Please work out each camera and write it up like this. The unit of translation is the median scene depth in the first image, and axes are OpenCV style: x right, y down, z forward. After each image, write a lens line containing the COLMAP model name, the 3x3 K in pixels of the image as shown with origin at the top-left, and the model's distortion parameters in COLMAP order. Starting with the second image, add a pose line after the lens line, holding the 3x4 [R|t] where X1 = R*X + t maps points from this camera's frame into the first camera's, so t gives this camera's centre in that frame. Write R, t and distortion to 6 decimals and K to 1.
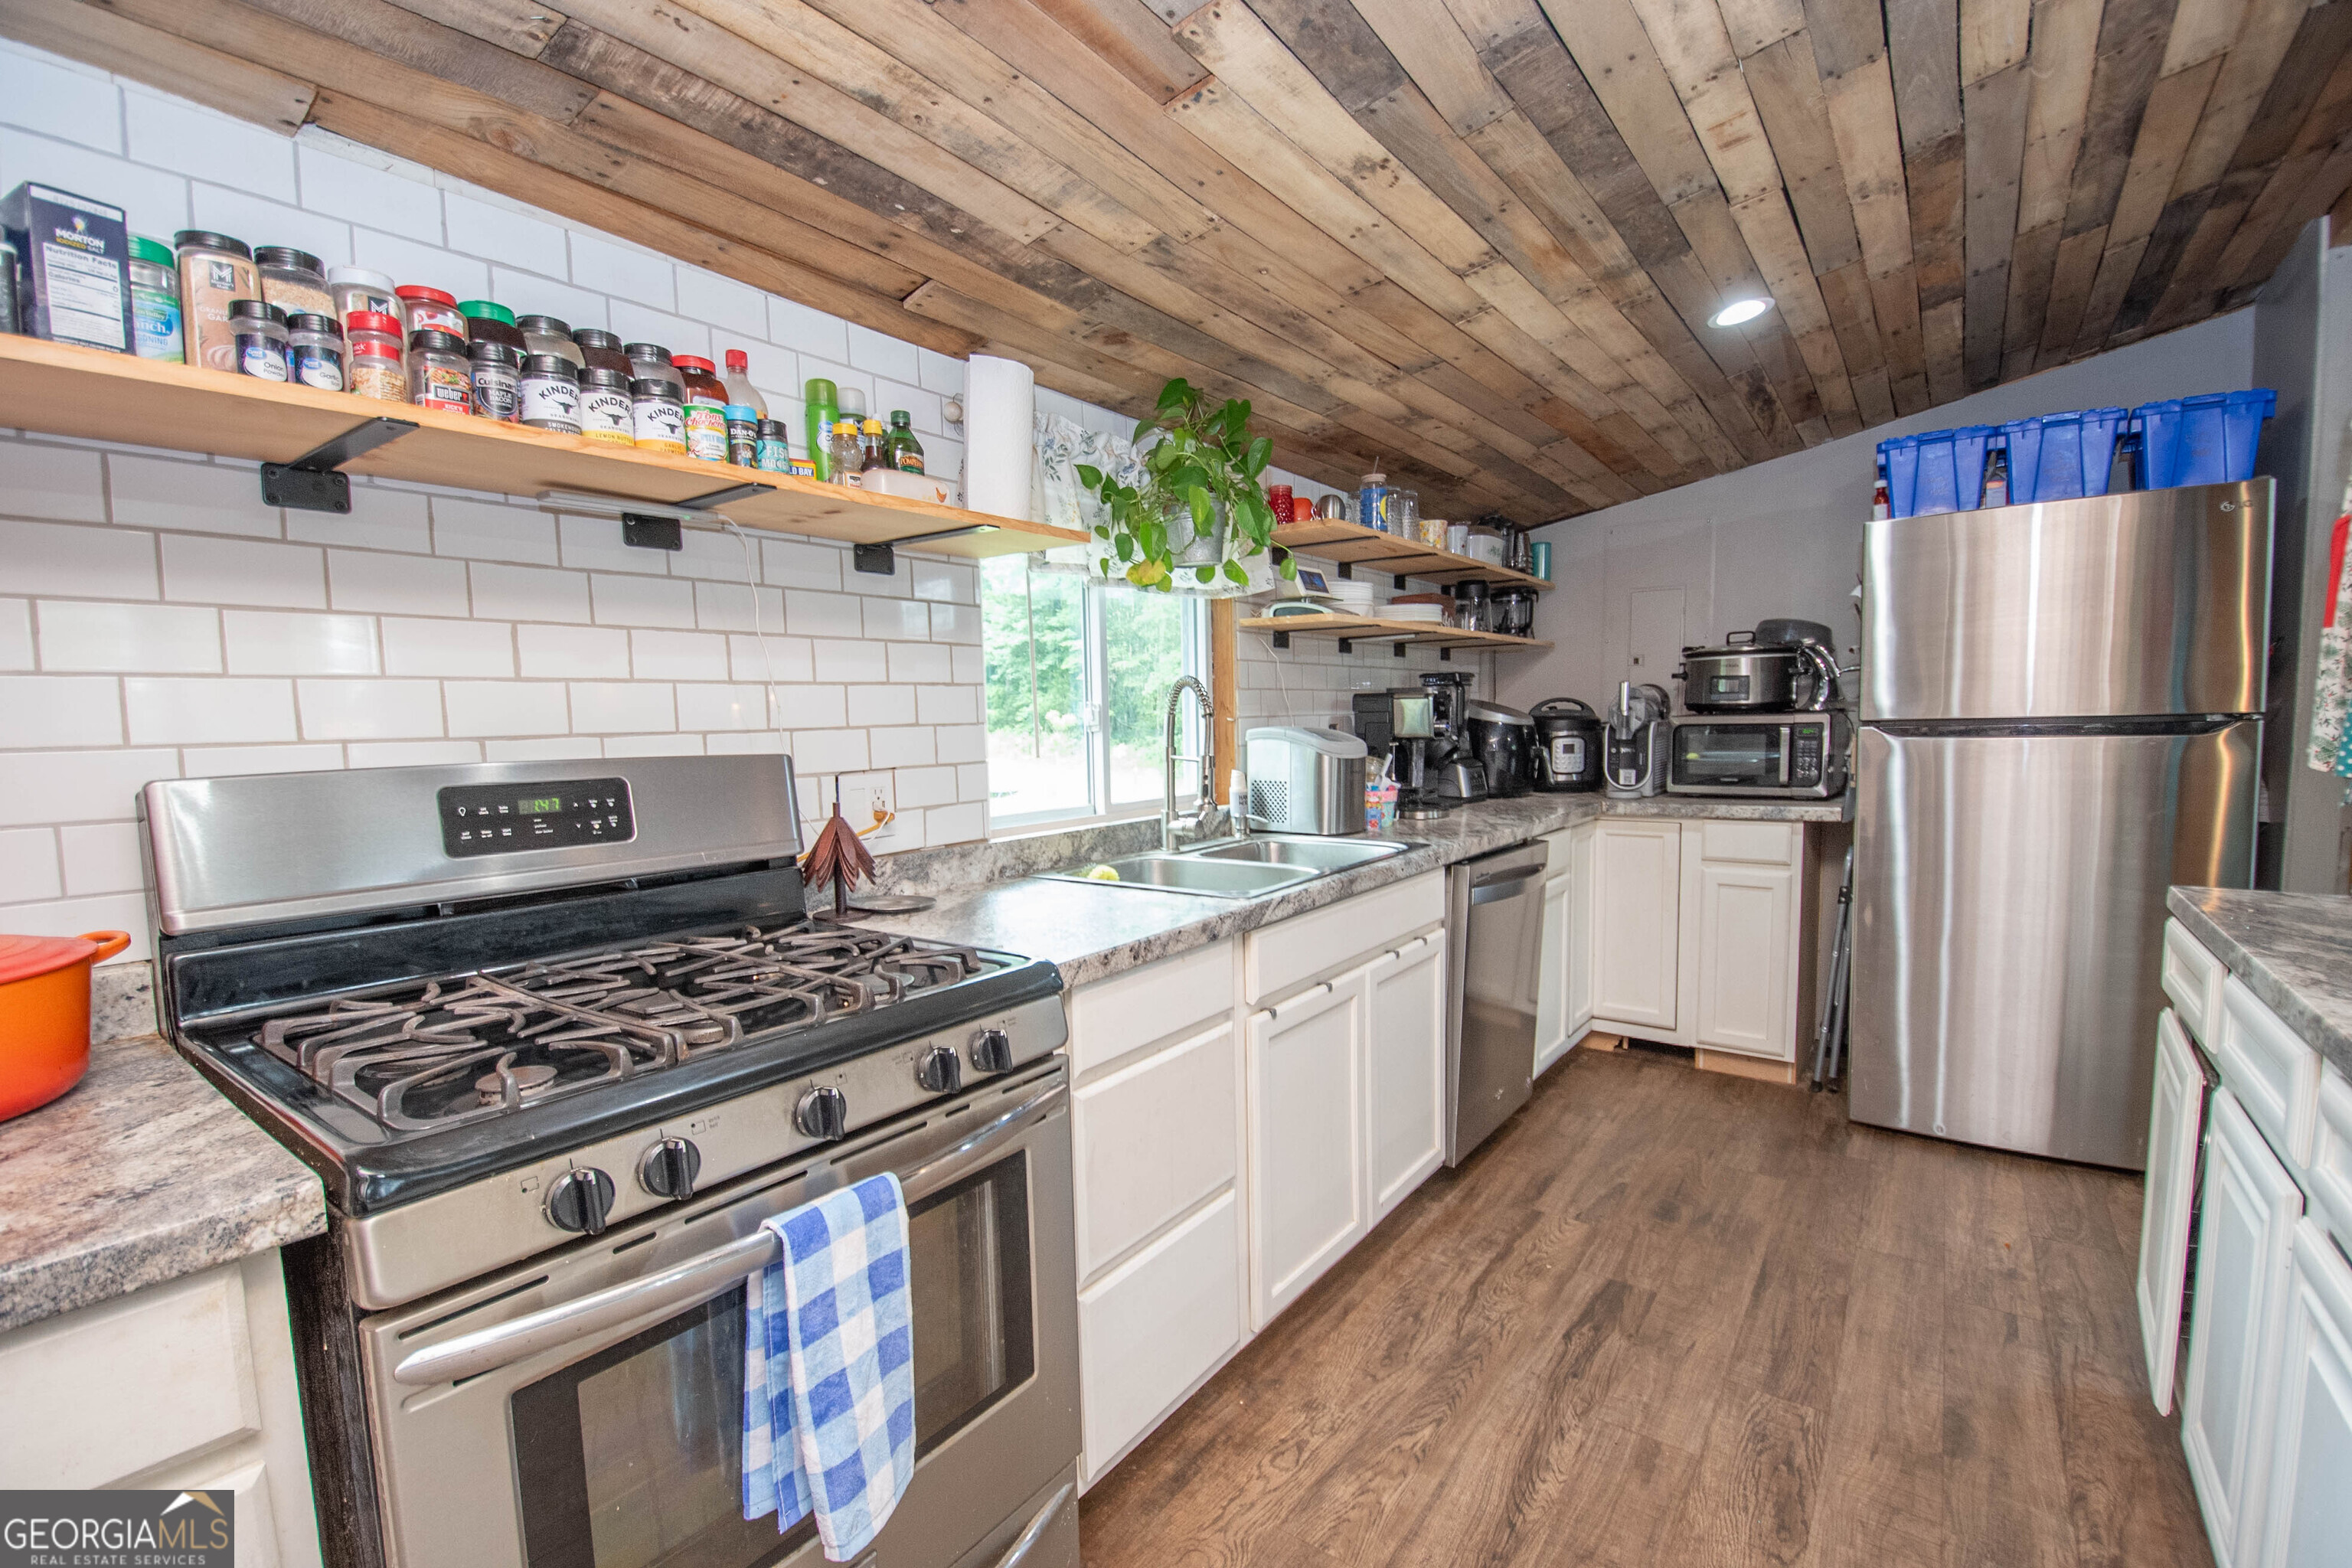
lens RADIAL K [[1041.5, 0, 1164.6], [0, 1041.5, 810.9], [0, 0, 1]] dist [0.011432, -0.021586]
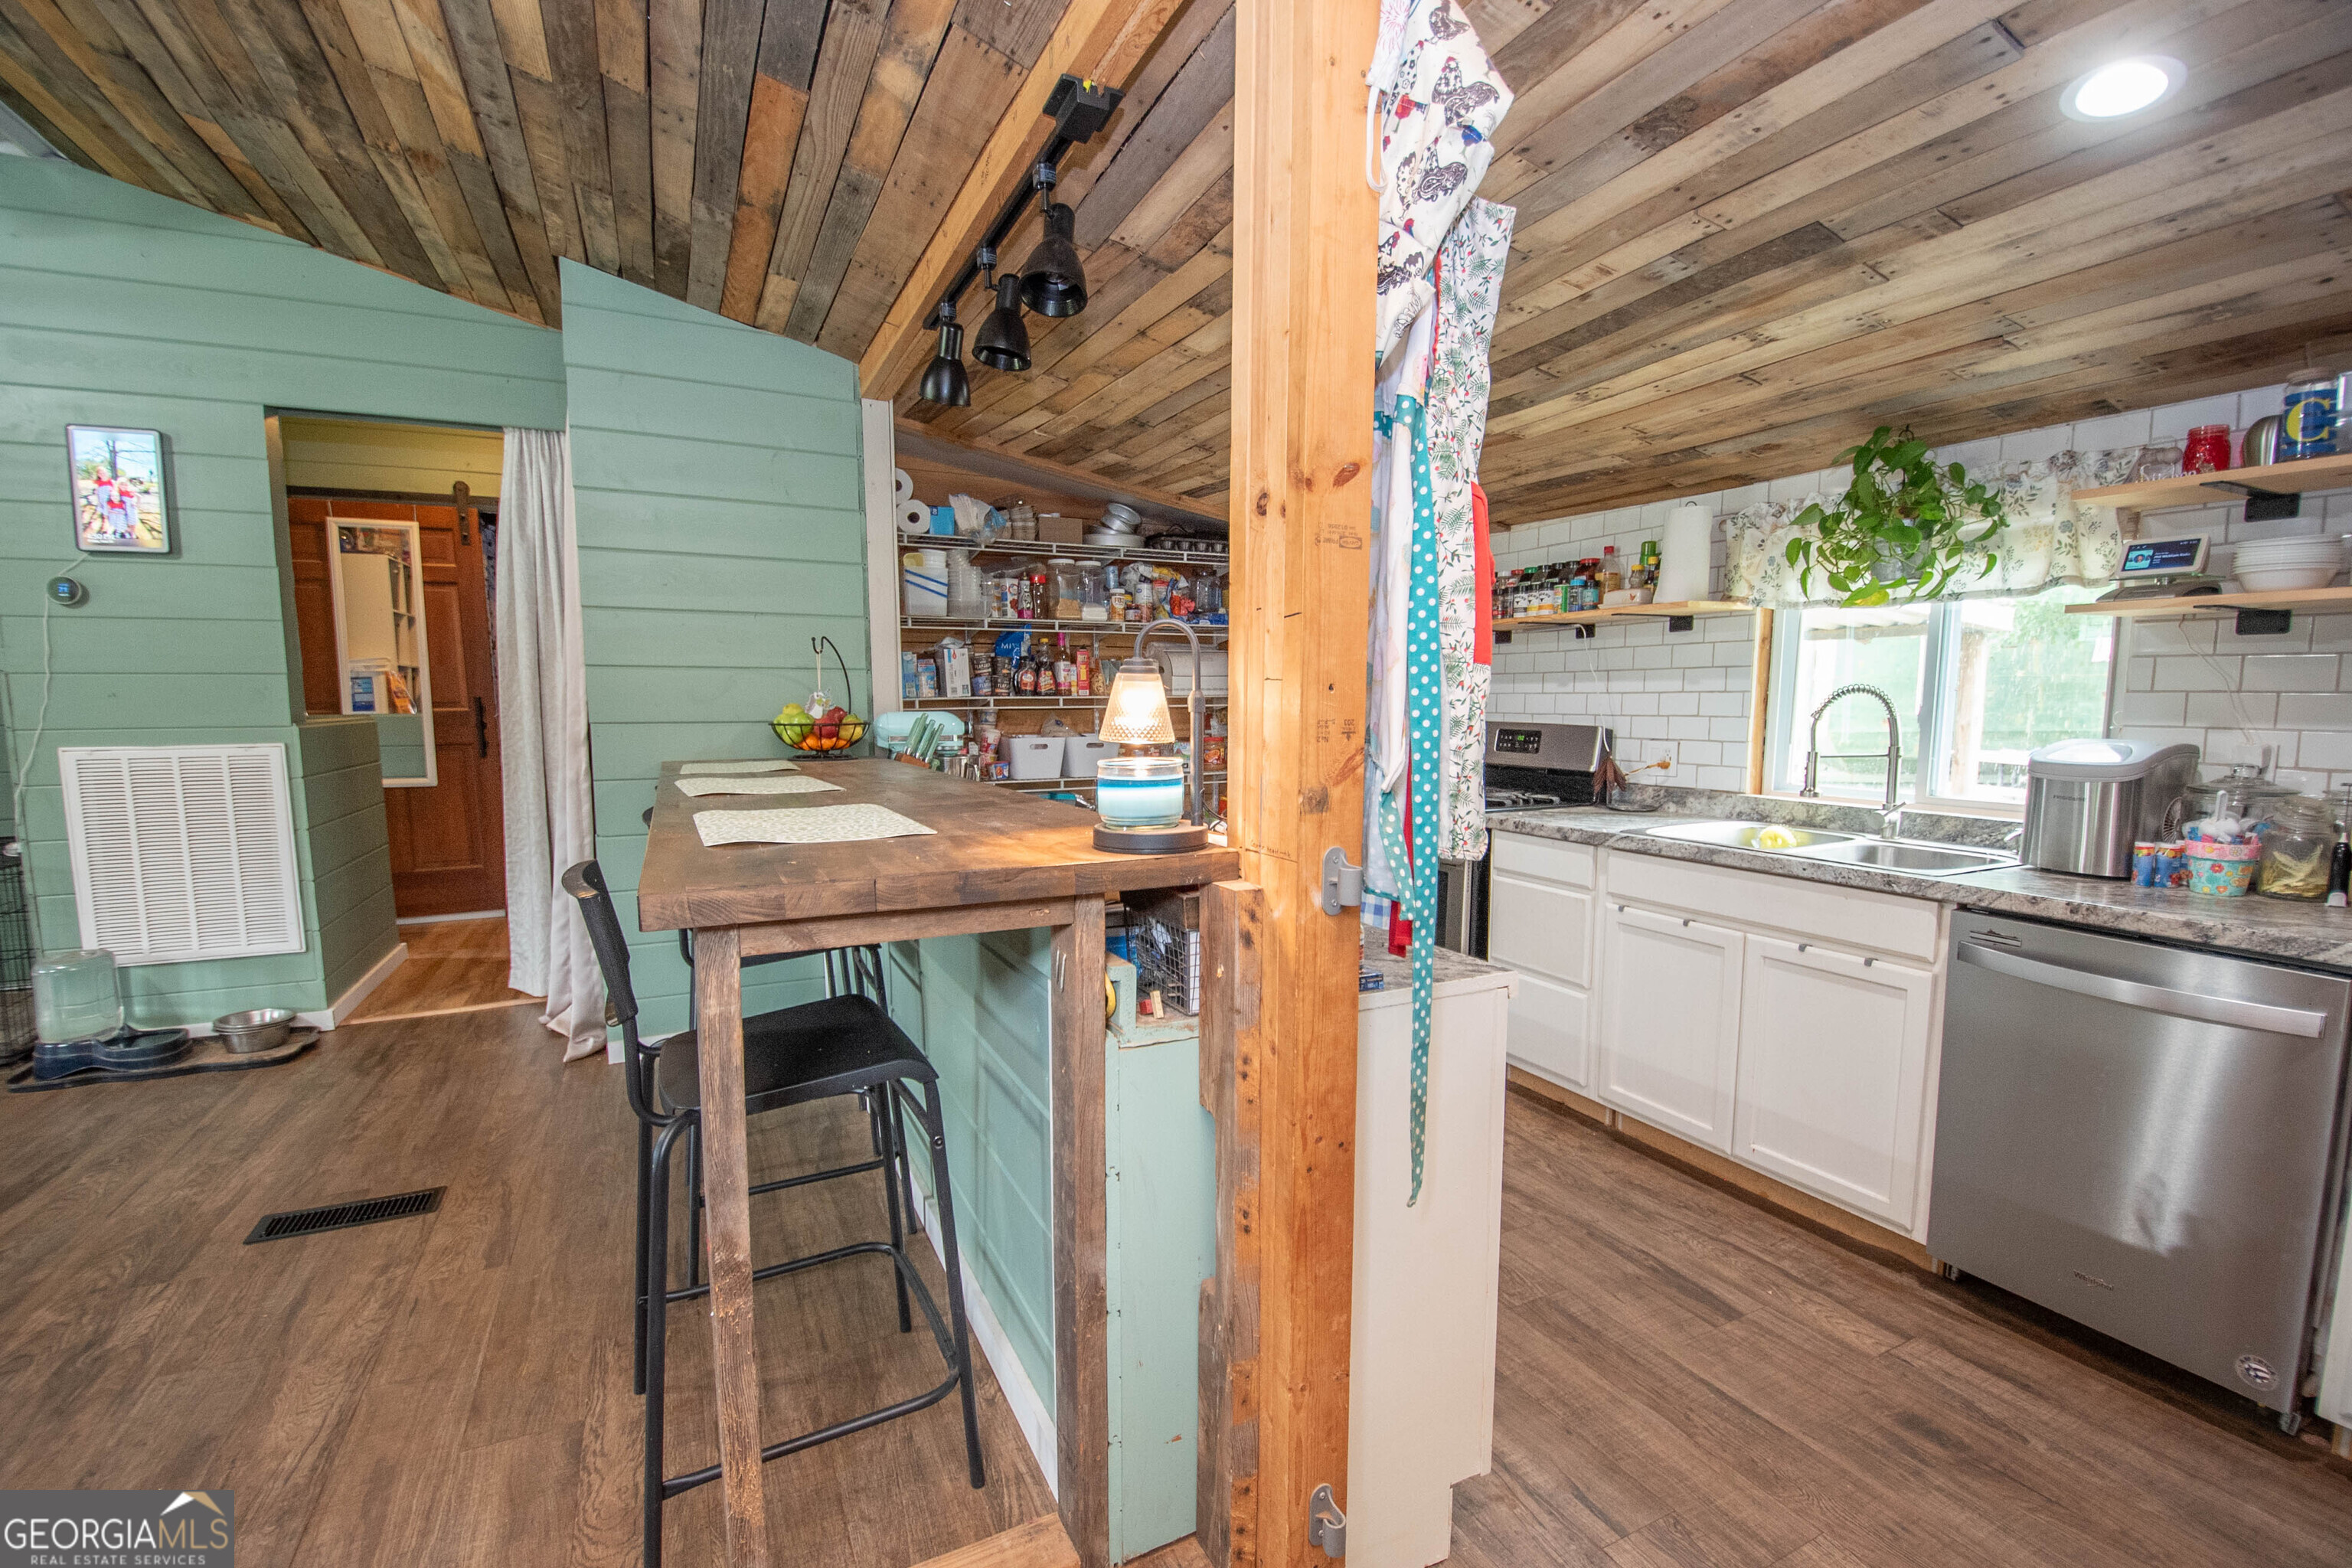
lens RADIAL K [[1024.2, 0, 1181.4], [0, 1024.2, 819.1], [0, 0, 1]] dist [0.013097, -0.021238]
pose [[-0.462405, 0.130456, -0.877019, 1.172945], [-0.065592, 0.981374, 0.180561, -0.117073], [0.884239, 0.141018, -0.445235, 0.724189]]
